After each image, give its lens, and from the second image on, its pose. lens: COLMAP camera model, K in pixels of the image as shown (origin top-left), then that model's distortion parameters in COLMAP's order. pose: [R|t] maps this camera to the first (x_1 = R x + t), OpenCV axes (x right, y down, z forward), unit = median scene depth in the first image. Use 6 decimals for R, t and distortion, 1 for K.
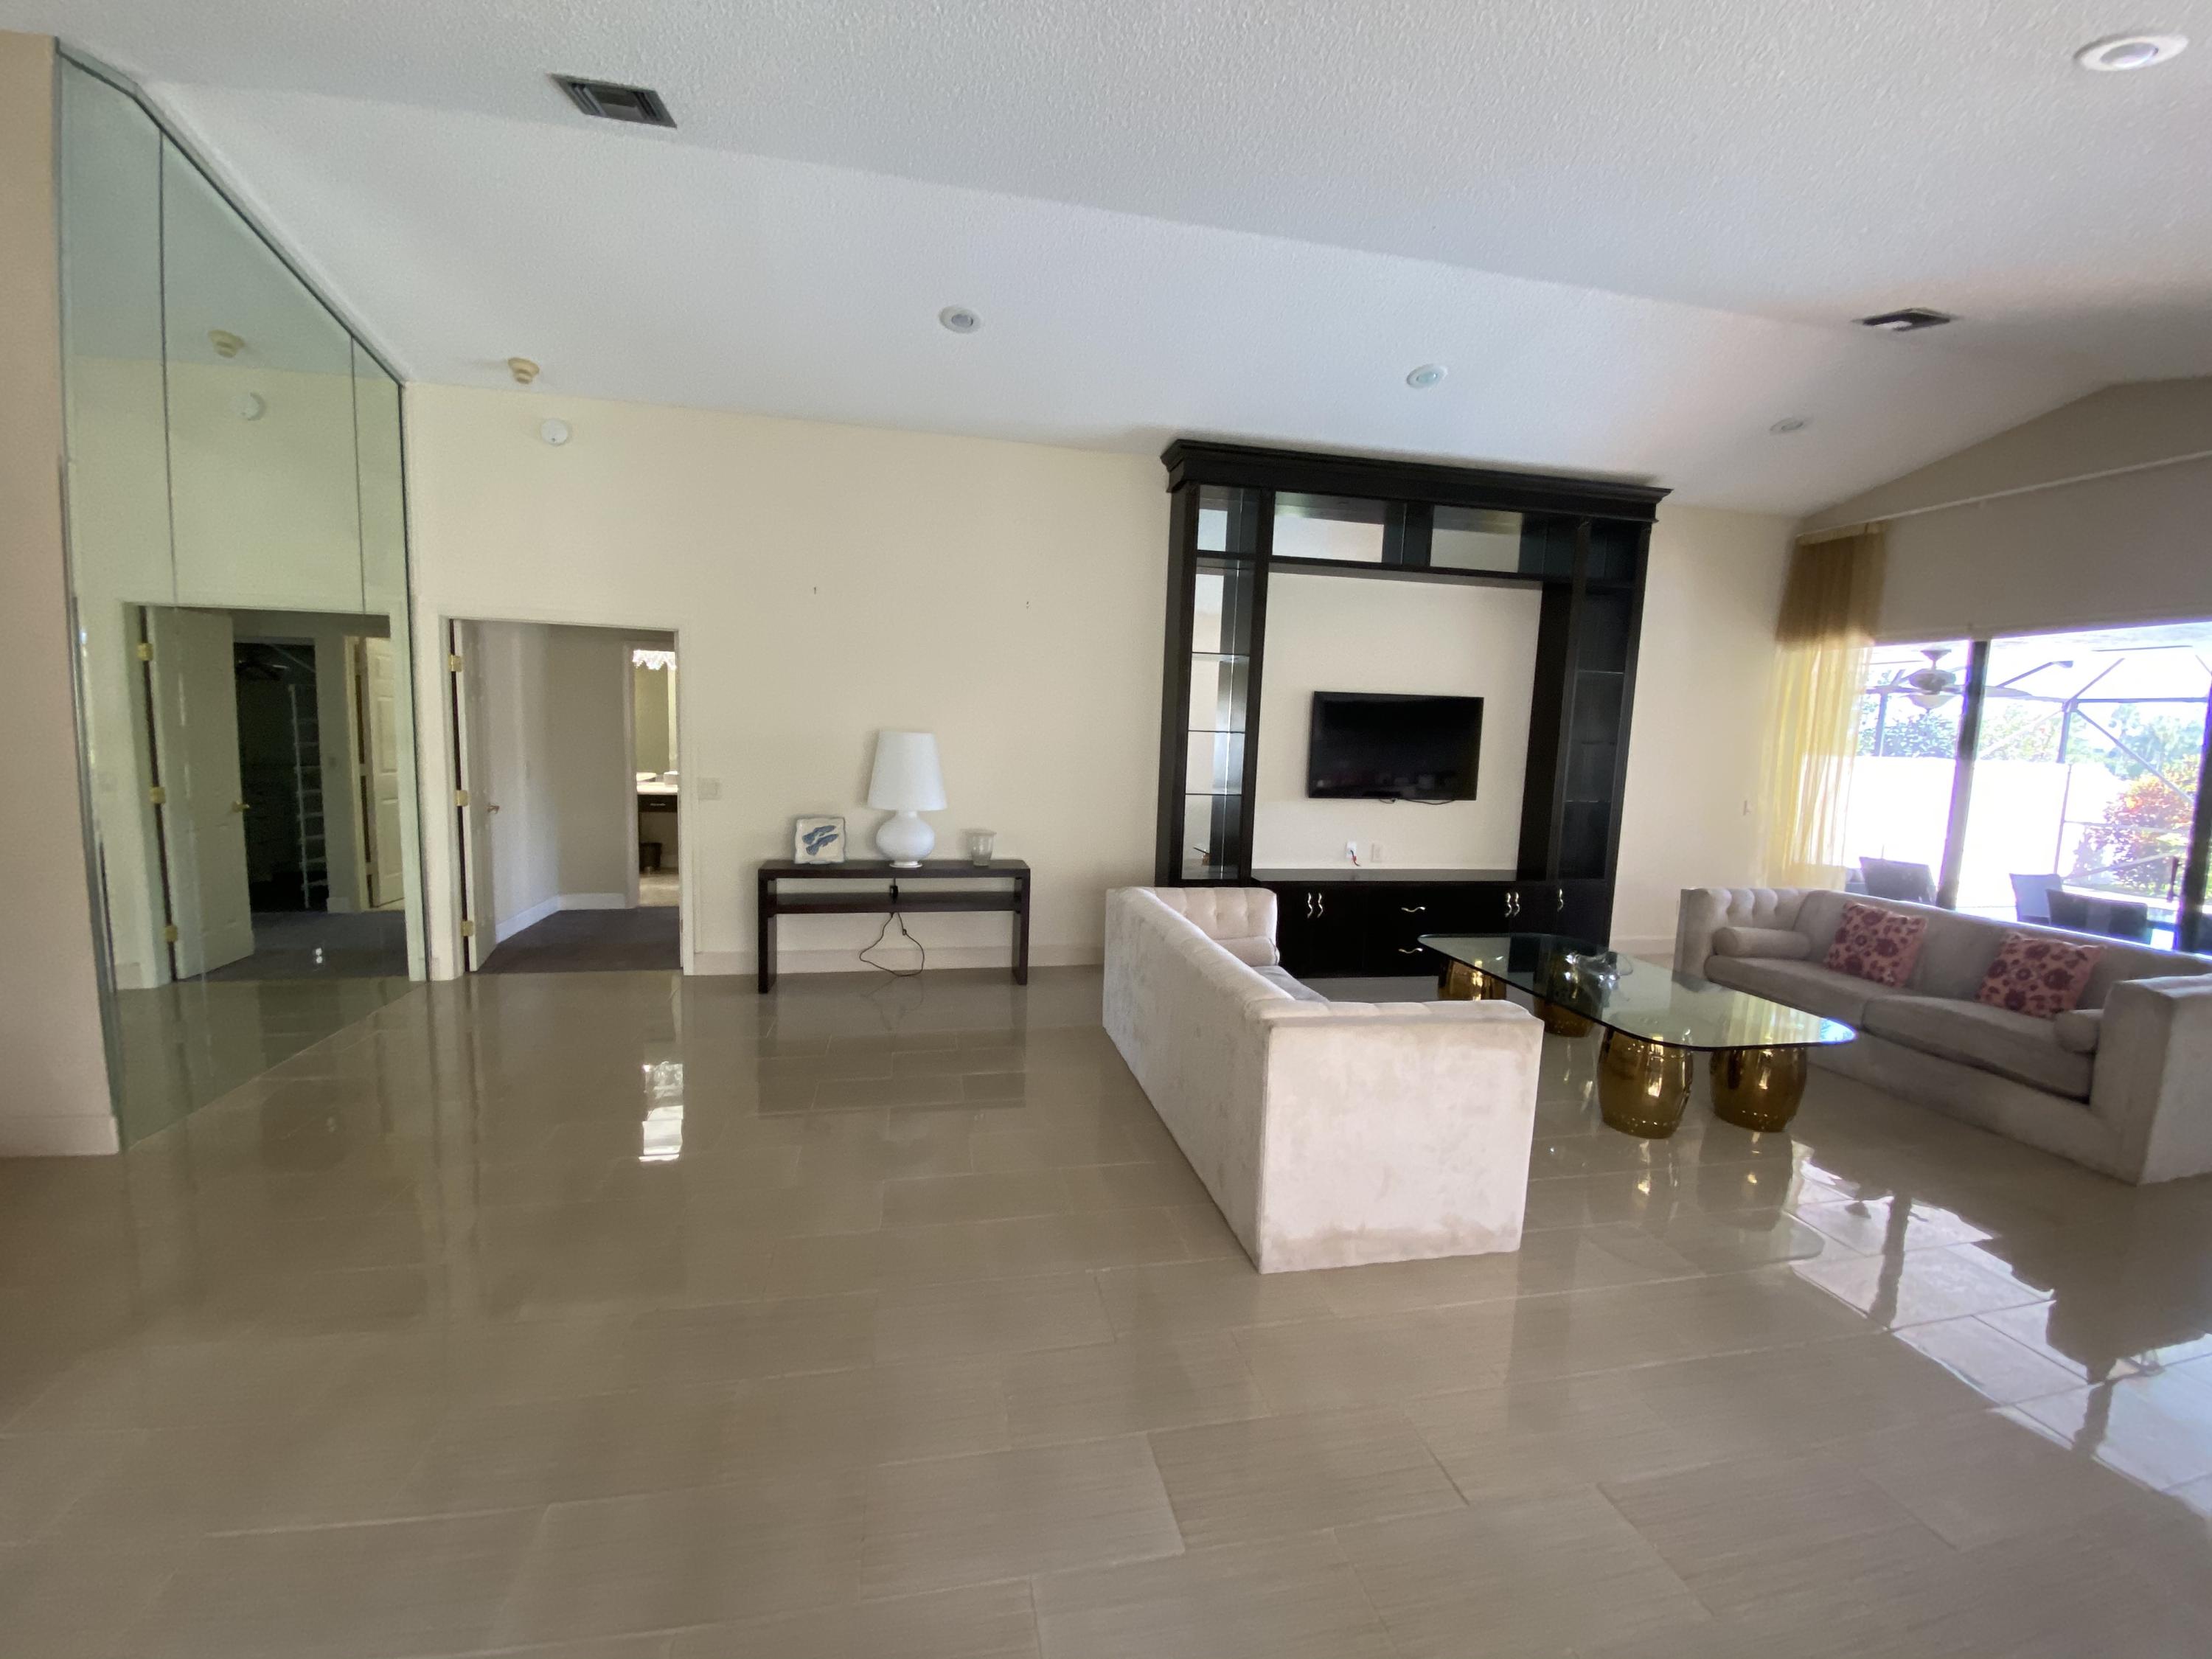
lens RADIAL K [[881.7, 0, 1106.0], [0, 881.7, 829.5], [0, 0, 1]] dist [0.000395, -0.013380]
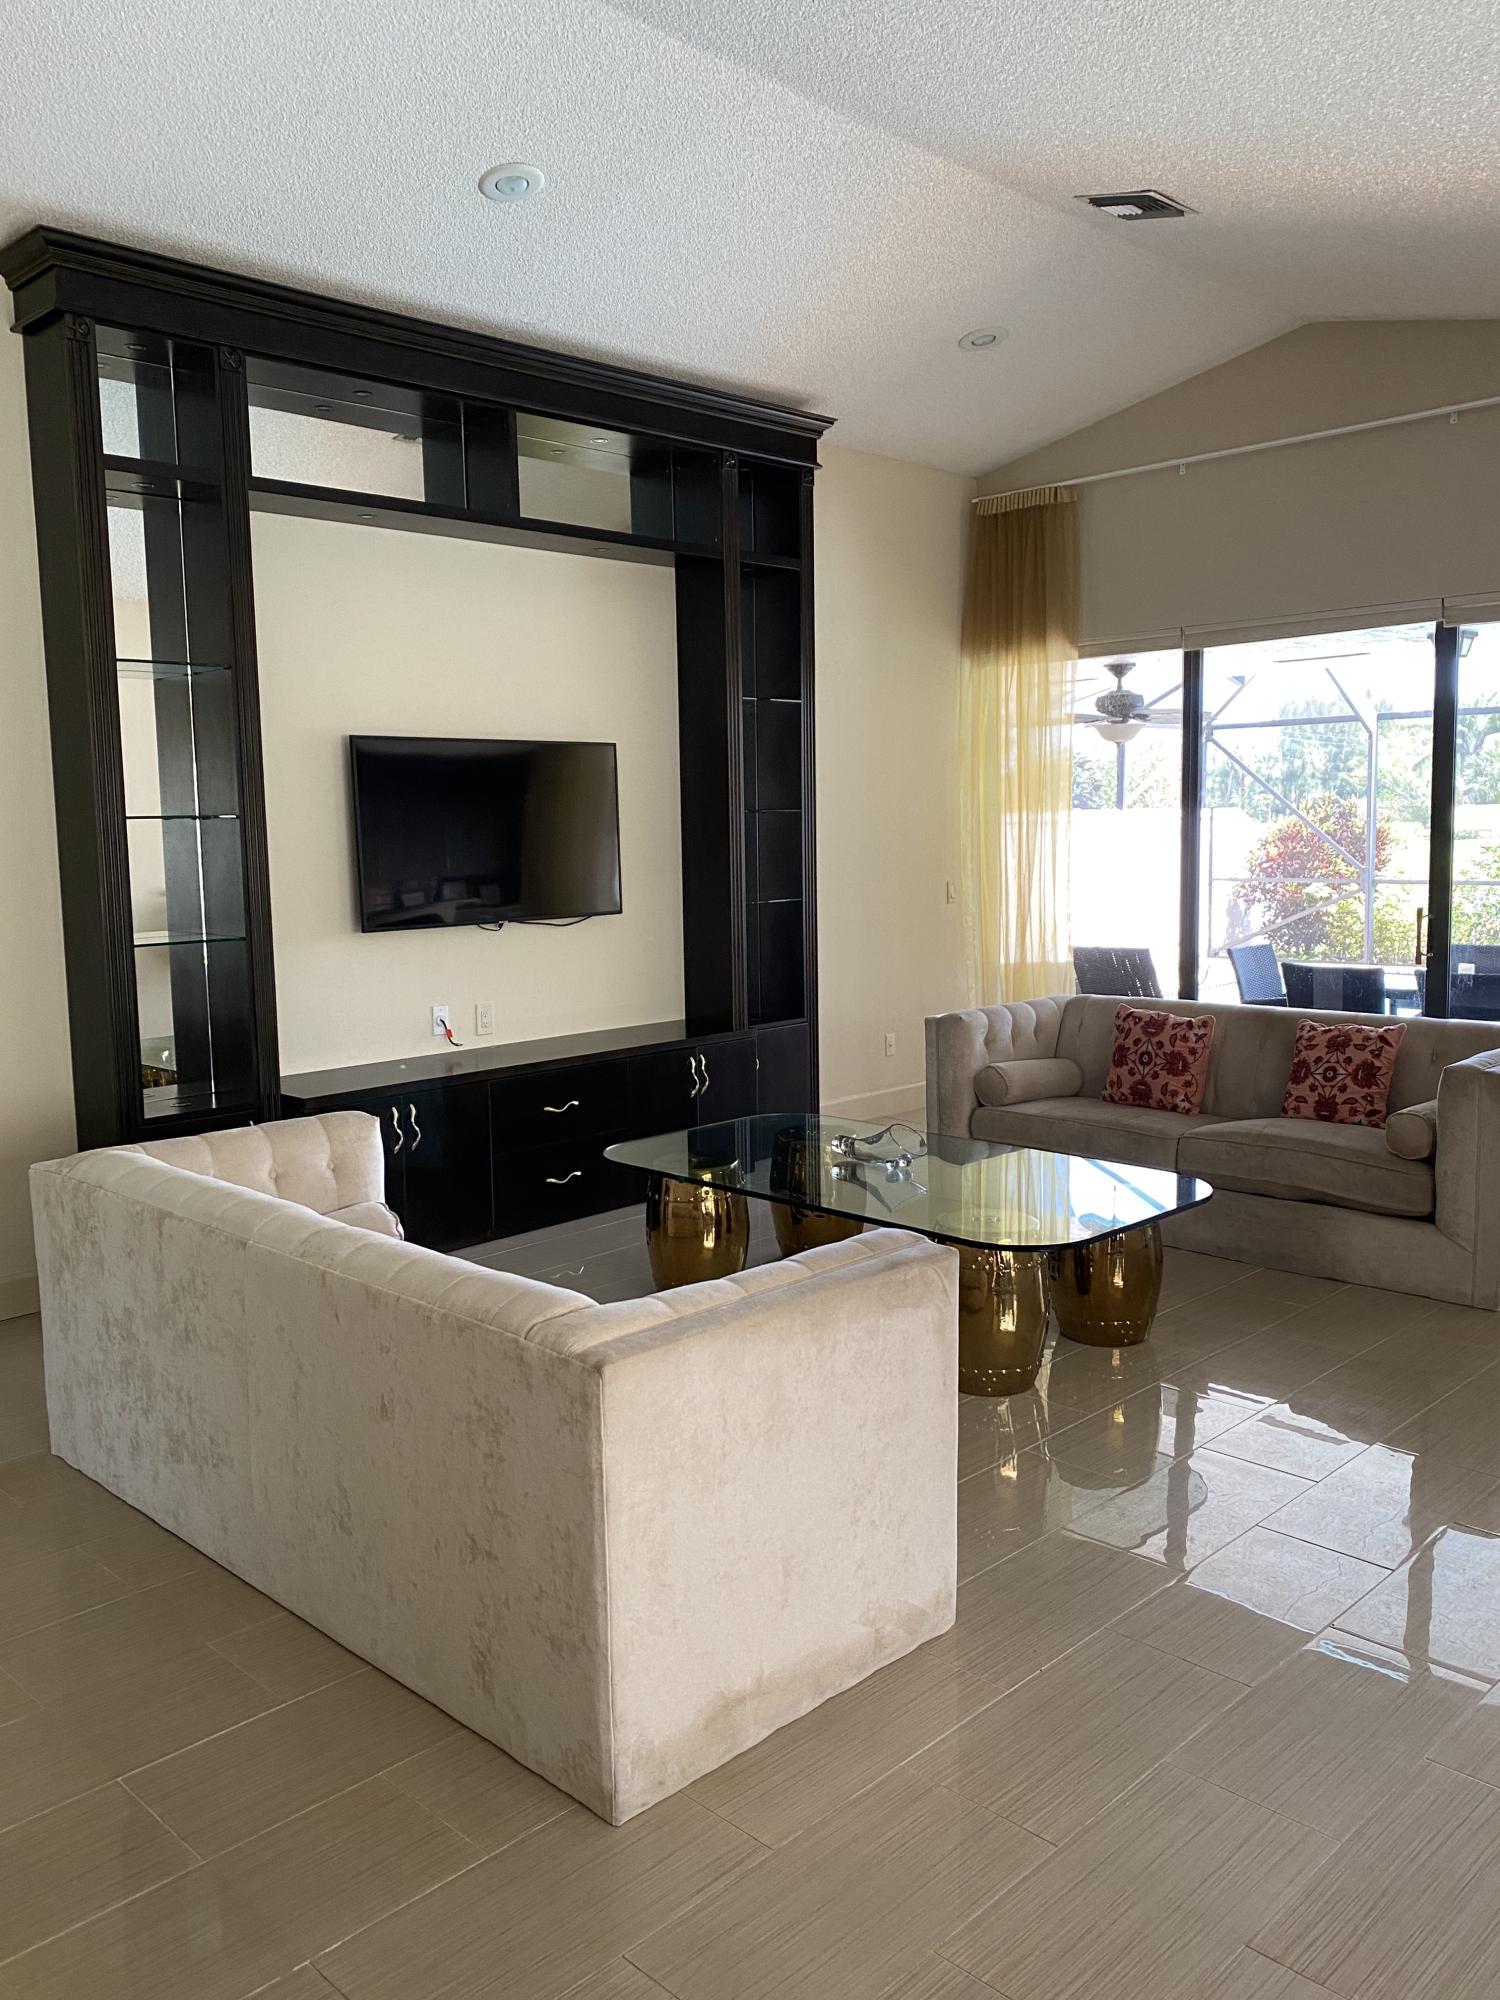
lens RADIAL K [[1549.5, 0, 765.2], [0, 1549.5, 988.5], [0, 0, 1]] dist [0.084269, -0.175380]
pose [[0.830322, -0.108340, 0.546651, -0.103958], [0.106468, 0.993692, 0.035222, -0.011147], [-0.547019, 0.028955, 0.836619, 0.071335]]
